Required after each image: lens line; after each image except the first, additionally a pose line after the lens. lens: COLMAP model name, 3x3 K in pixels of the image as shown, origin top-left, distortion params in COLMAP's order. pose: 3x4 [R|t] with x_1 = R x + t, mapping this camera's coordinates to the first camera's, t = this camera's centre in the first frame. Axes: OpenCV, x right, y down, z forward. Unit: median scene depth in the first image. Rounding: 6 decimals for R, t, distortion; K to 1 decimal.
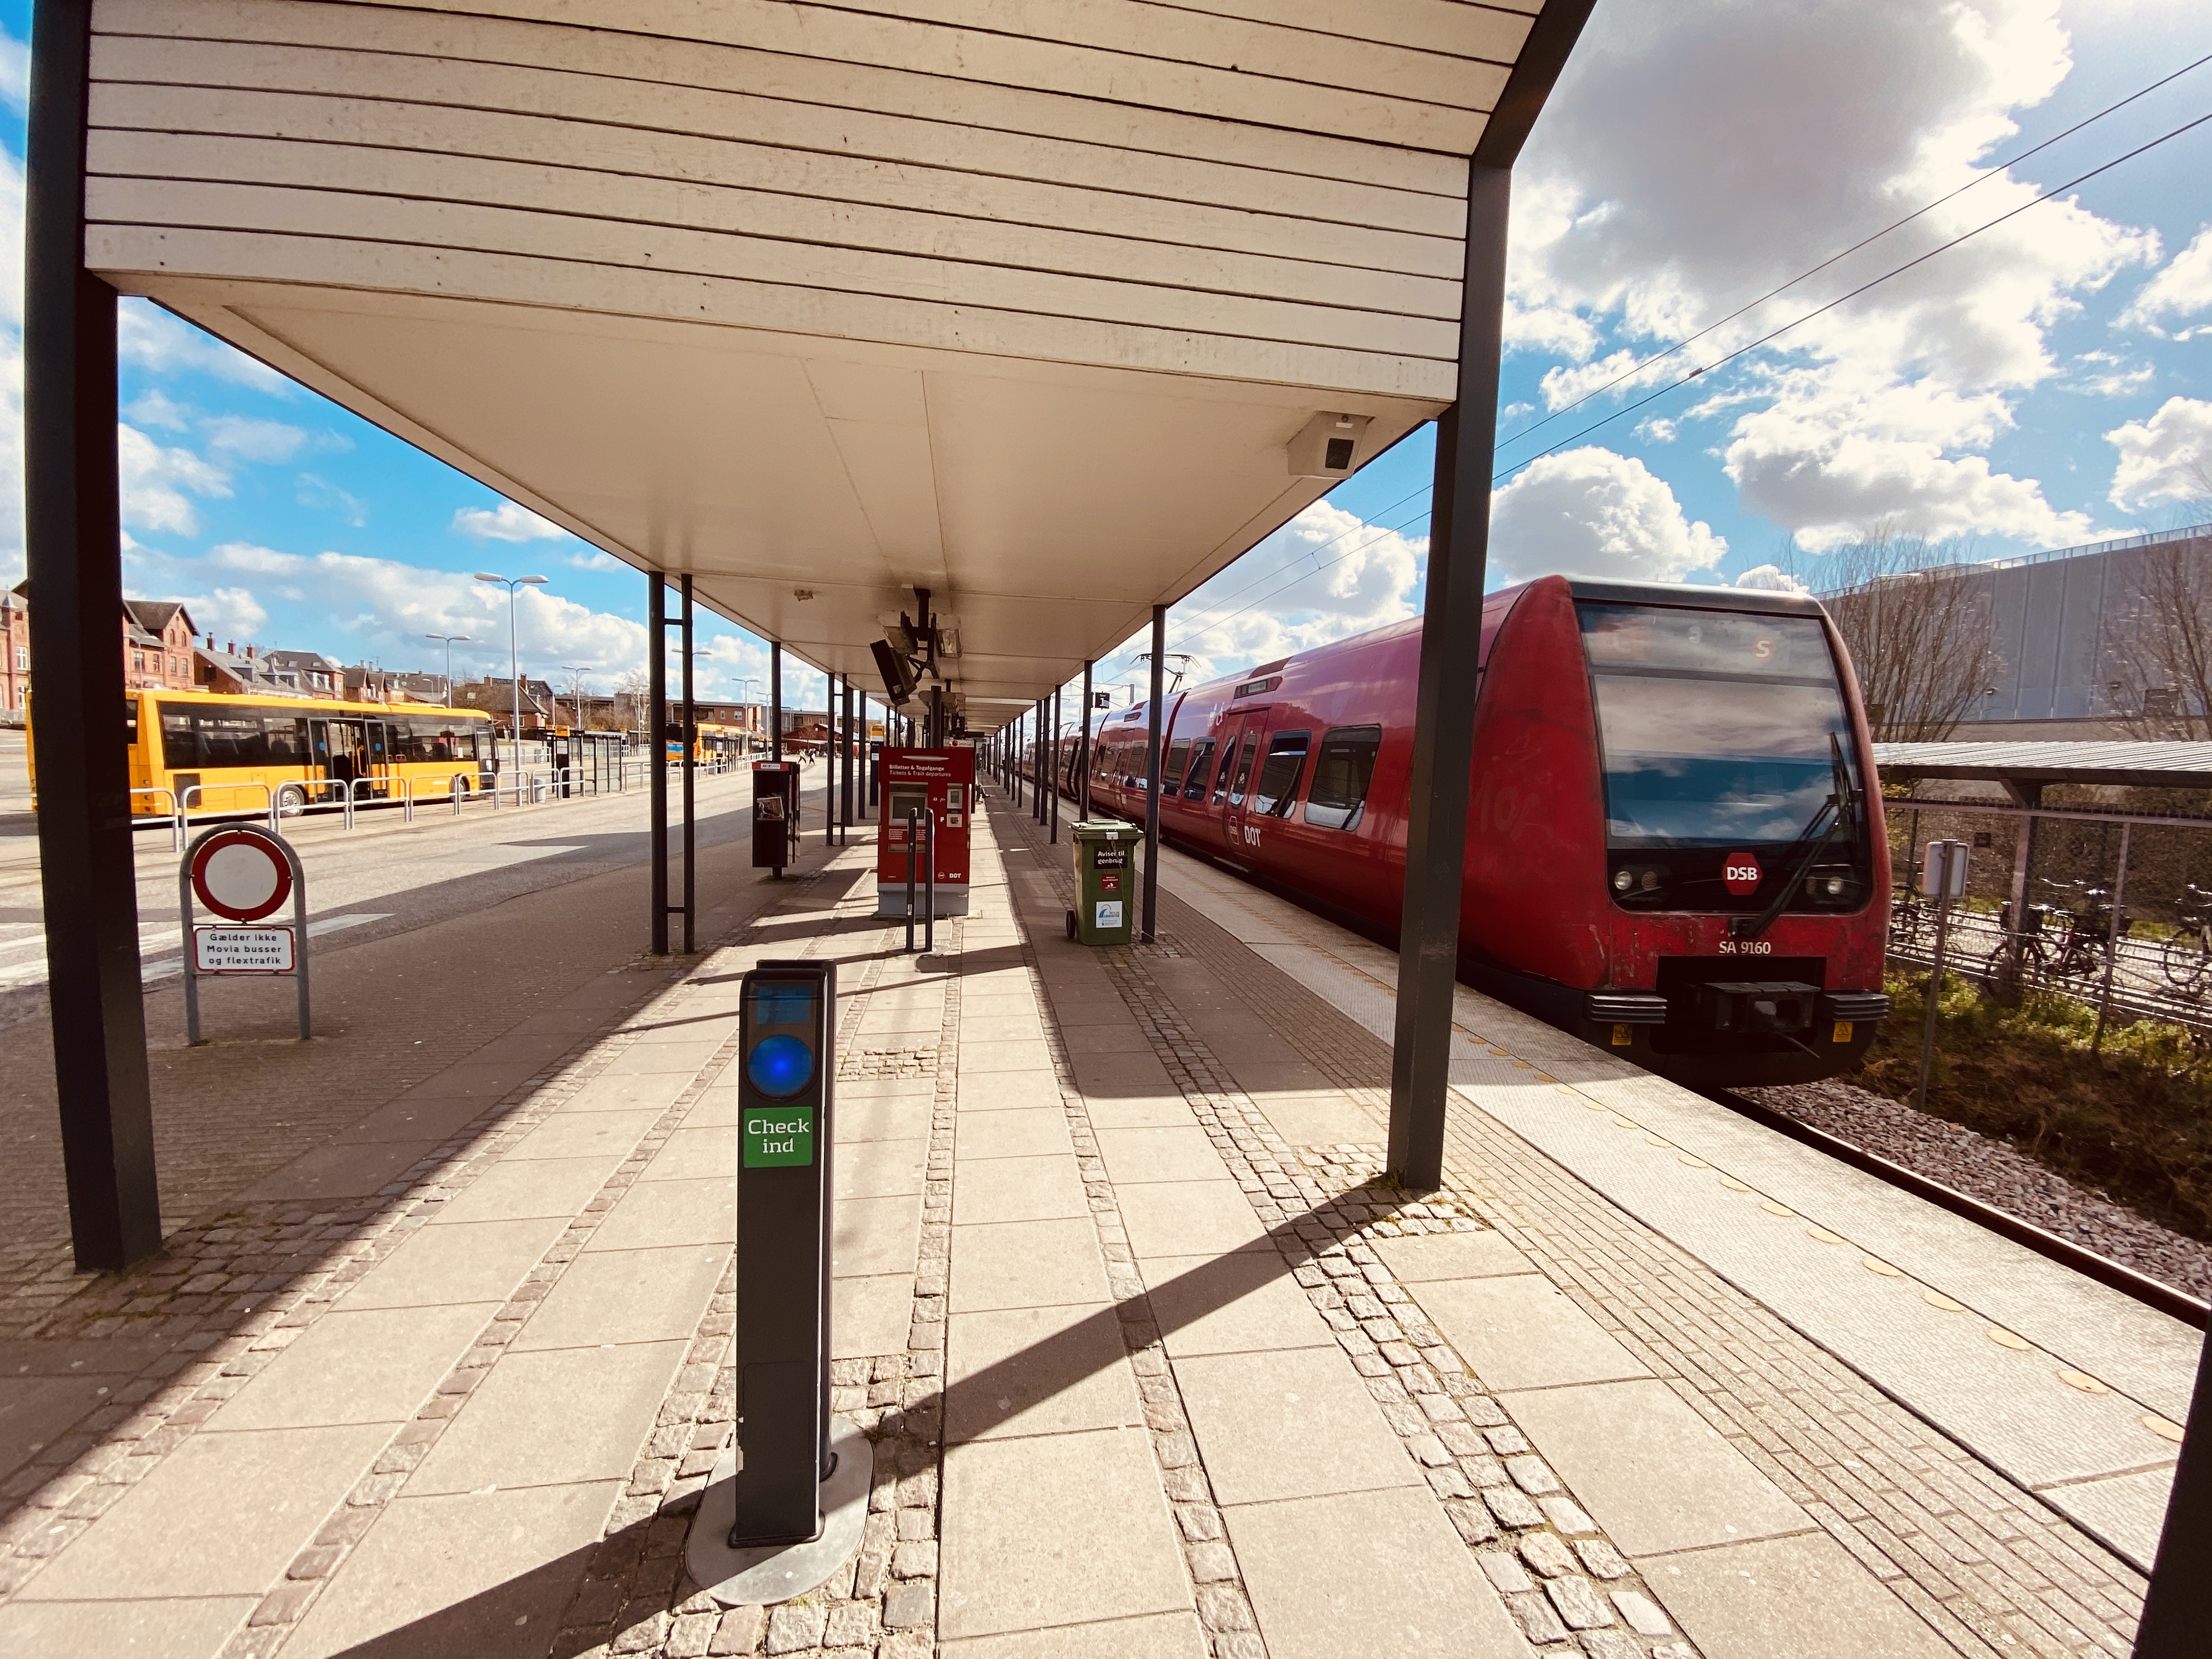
lens RADIAL K [[887.1, 0, 1115.8], [0, 887.1, 835.1], [0, 0, 1]] dist [0.029106, -0.021956]
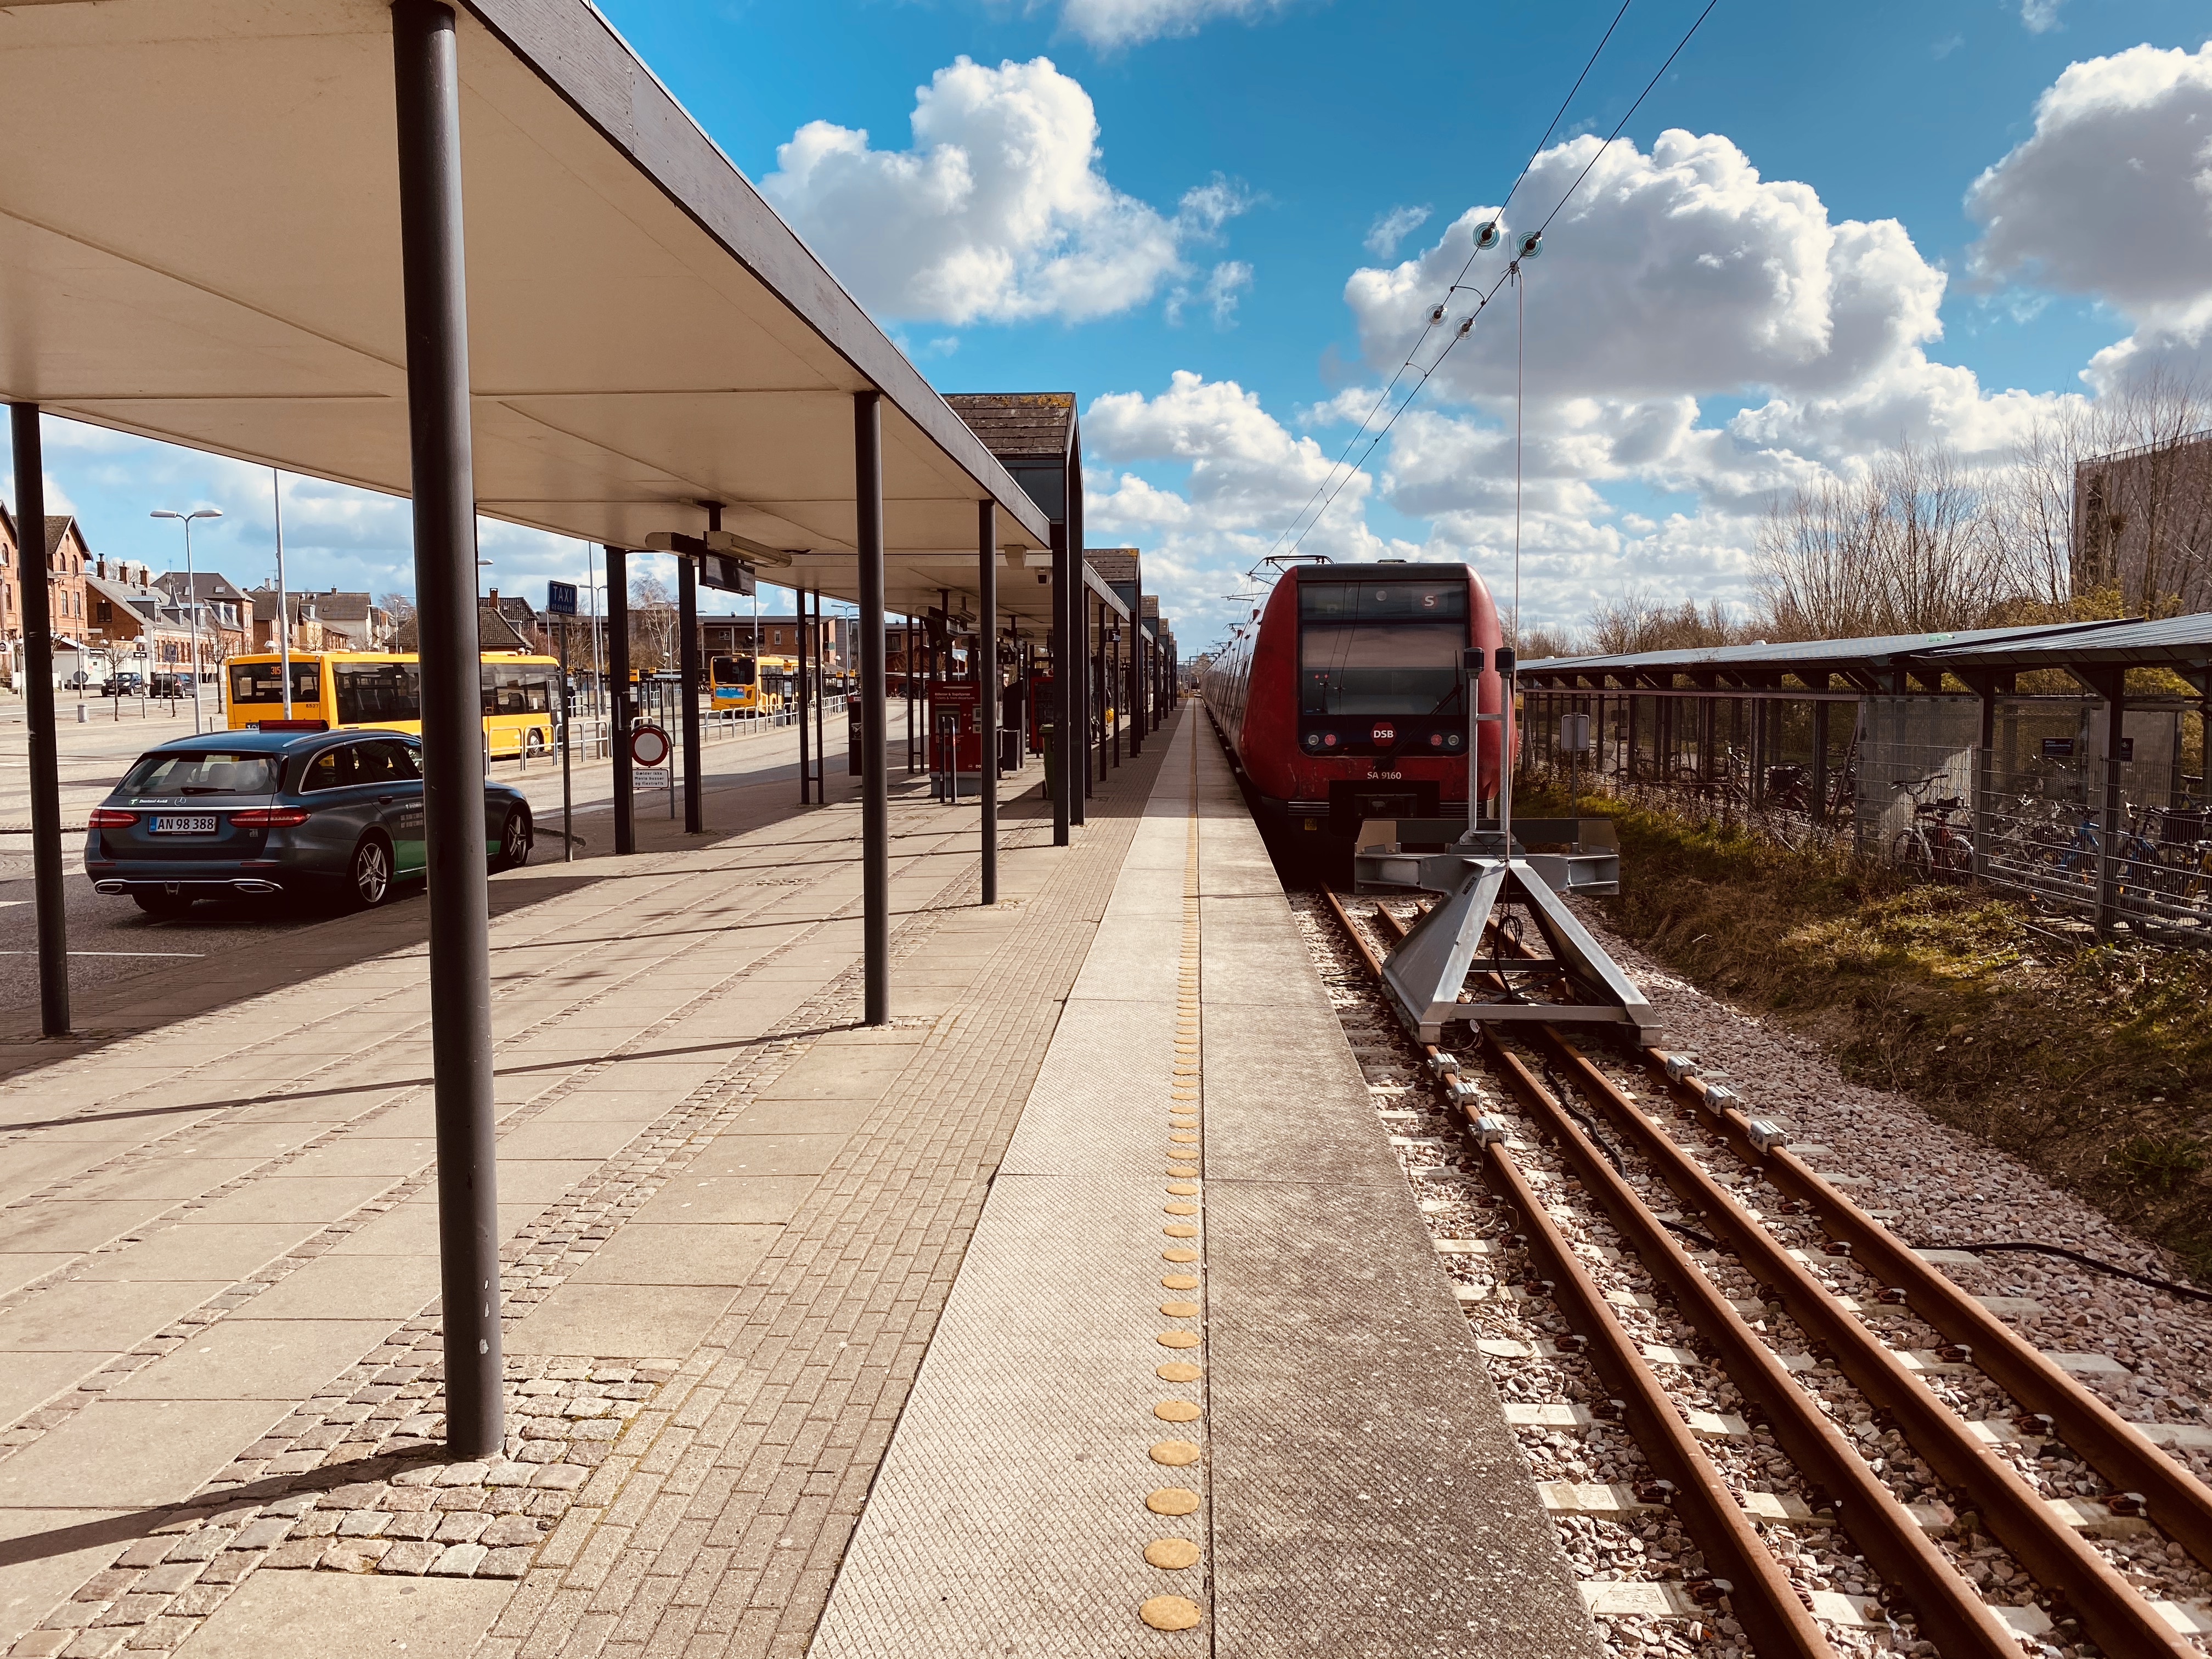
lens RADIAL K [[1675.9, 0, 1118.9], [0, 1675.9, 863.6], [0, 0, 1]] dist [0.026432, -0.005683]
pose [[0.978425, -0.017077, -0.205897, 0.950587], [0.020915, 0.999645, 0.016476, 0.256730], [0.205542, -0.020427, 0.978435, -2.590482]]
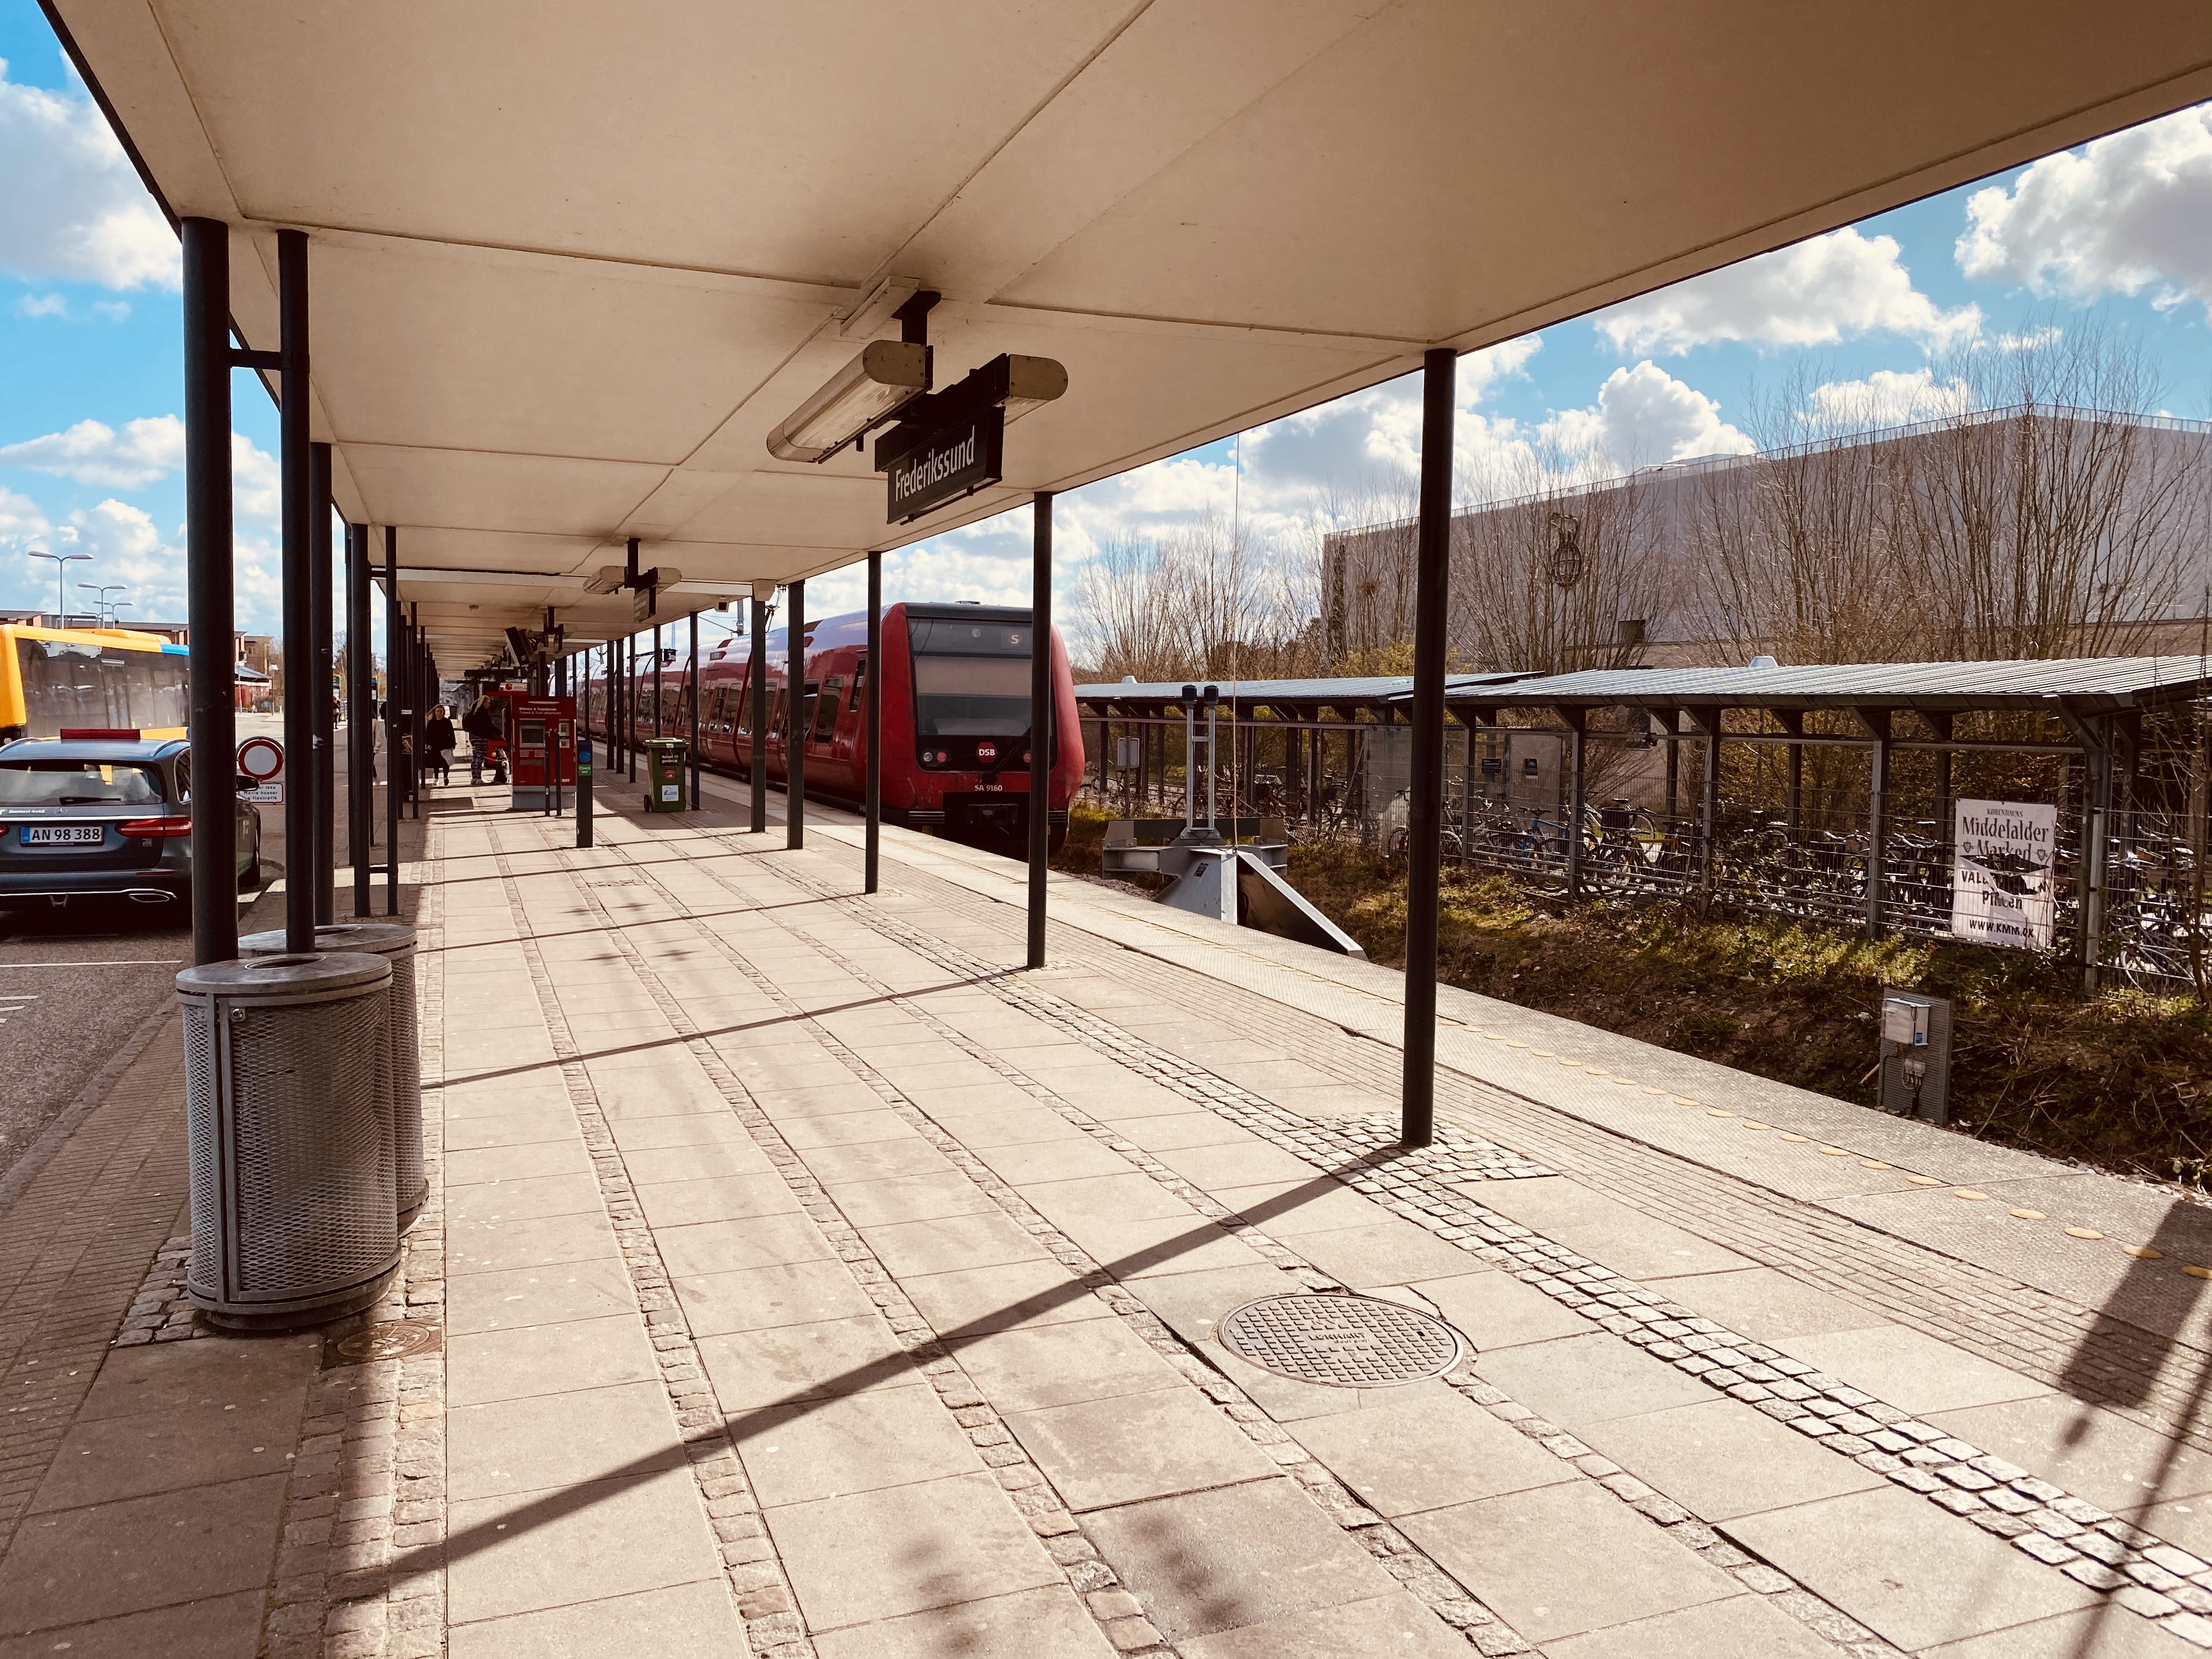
lens RADIAL K [[1698.4, 0, 1093.2], [0, 1698.4, 798.3], [0, 0, 1]] dist [0.062092, -0.136878]
pose [[0.973726, -0.032520, 0.225387, 0.060436], [0.038620, 0.998996, -0.022706, 0.270635], [-0.224422, 0.030814, 0.974005, -3.125717]]
